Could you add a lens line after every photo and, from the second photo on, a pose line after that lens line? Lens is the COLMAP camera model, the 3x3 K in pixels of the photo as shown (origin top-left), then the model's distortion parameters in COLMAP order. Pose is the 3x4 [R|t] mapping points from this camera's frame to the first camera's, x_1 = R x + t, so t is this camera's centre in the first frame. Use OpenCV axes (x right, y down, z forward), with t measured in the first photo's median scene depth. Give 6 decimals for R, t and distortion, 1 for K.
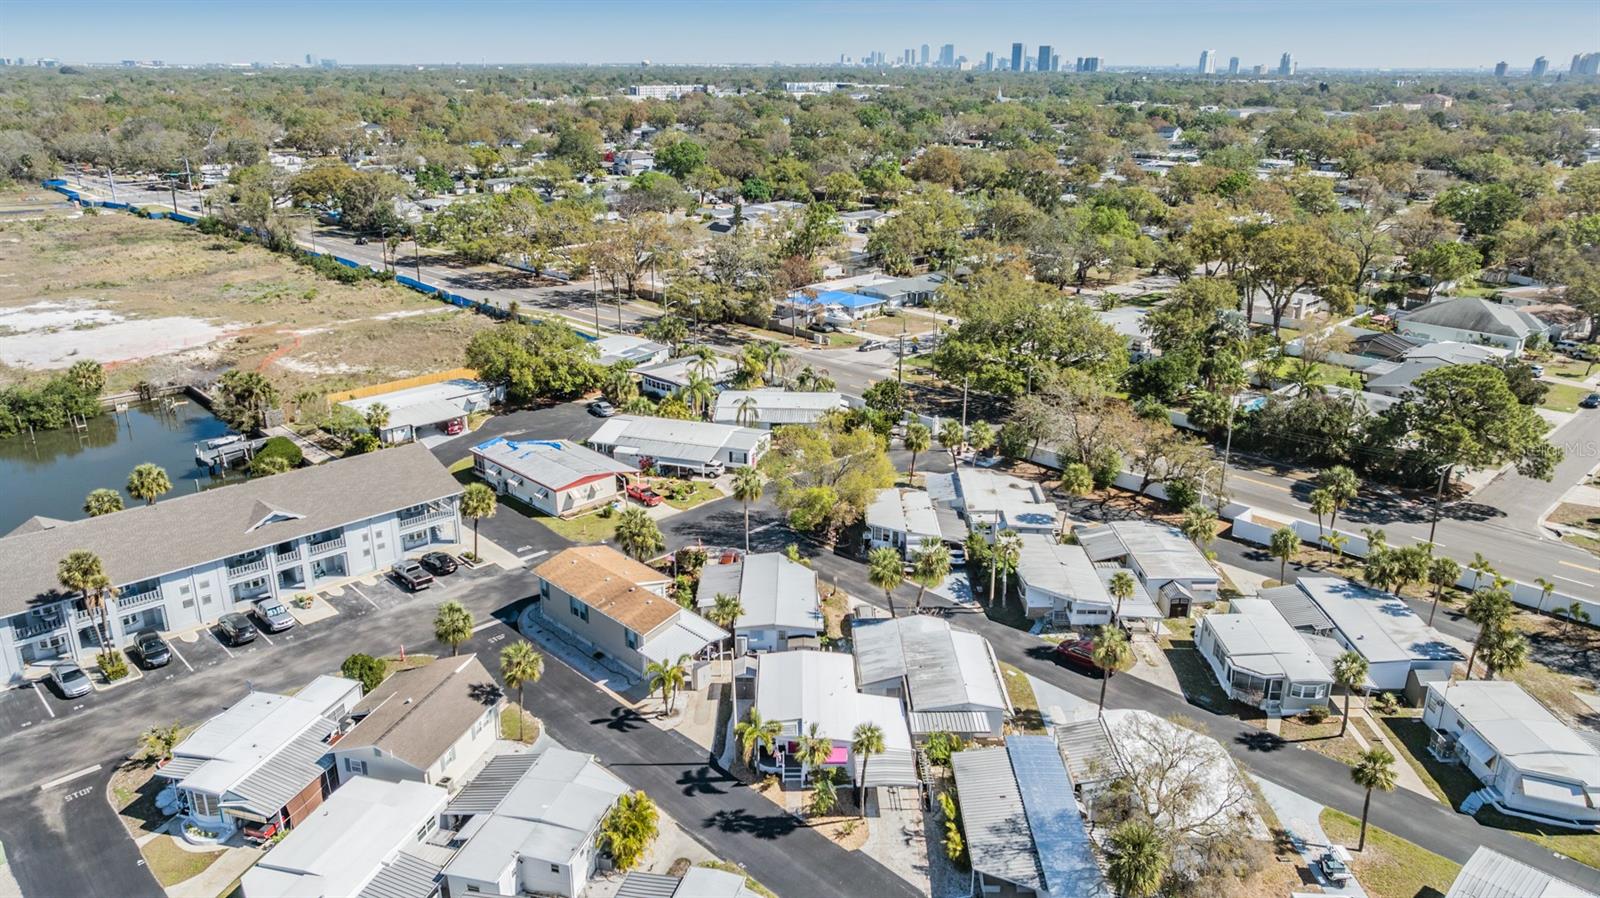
lens RADIAL K [[1109.6, 0, 800.6], [0, 1109.6, 485.8], [0, 0, 1]] dist [-0.012418, -0.003029]
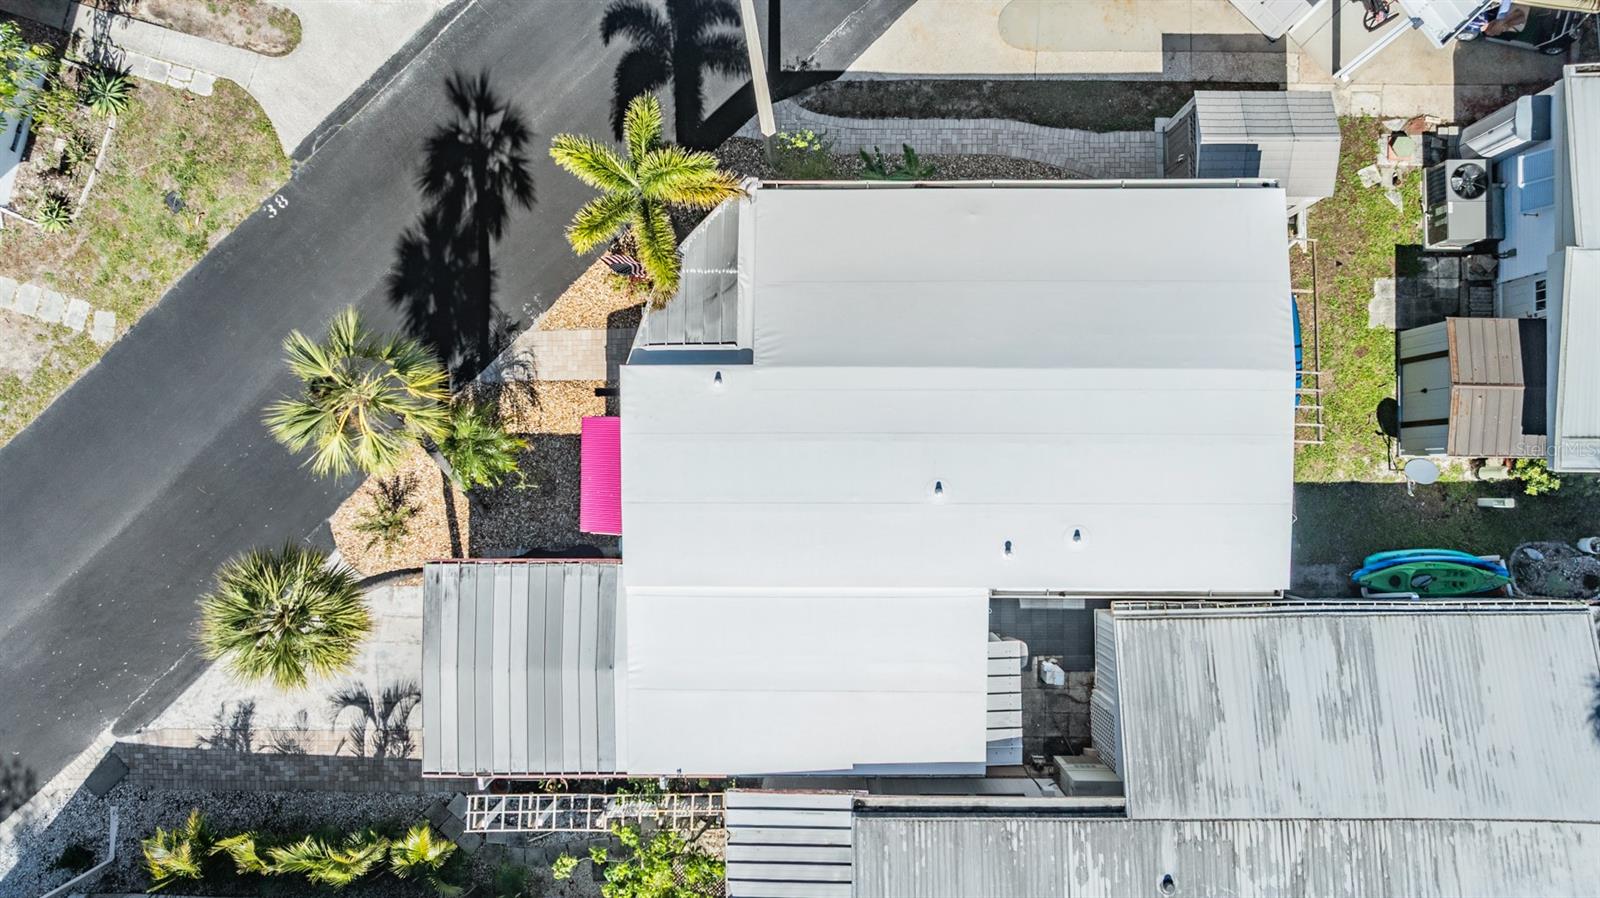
lens RADIAL K [[1121.1, 0, 818.1], [0, 1121.1, 450.6], [0, 0, 1]] dist [-0.015772, 0.004145]
pose [[-0.008812, 0.999331, -0.035498, 0.026207], [-0.335980, 0.030477, 0.941376, -0.029006], [0.941828, 0.020222, 0.335487, 0.801542]]
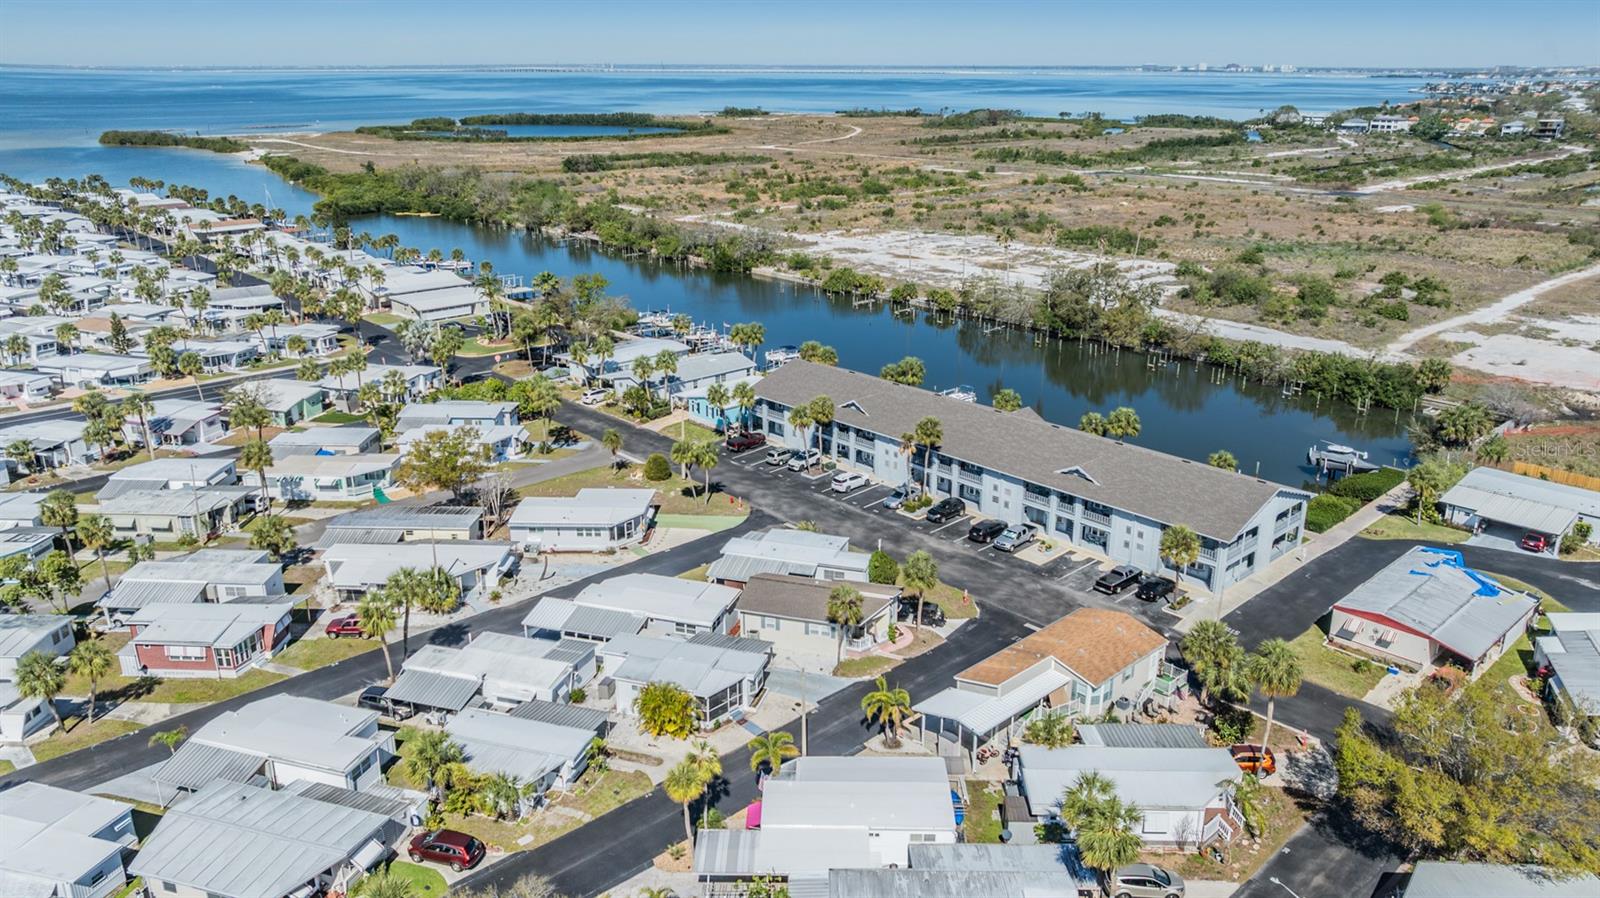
lens RADIAL K [[1141.9, 0, 800.0], [0, 1141.9, 449.0], [0, 0, 1]] dist [-0.018337, -0.003244]
pose [[-0.028490, 0.316040, -0.948318, 0.693295], [-0.356335, 0.883165, 0.305032, -0.273448], [0.933924, 0.346609, 0.087455, 0.708769]]
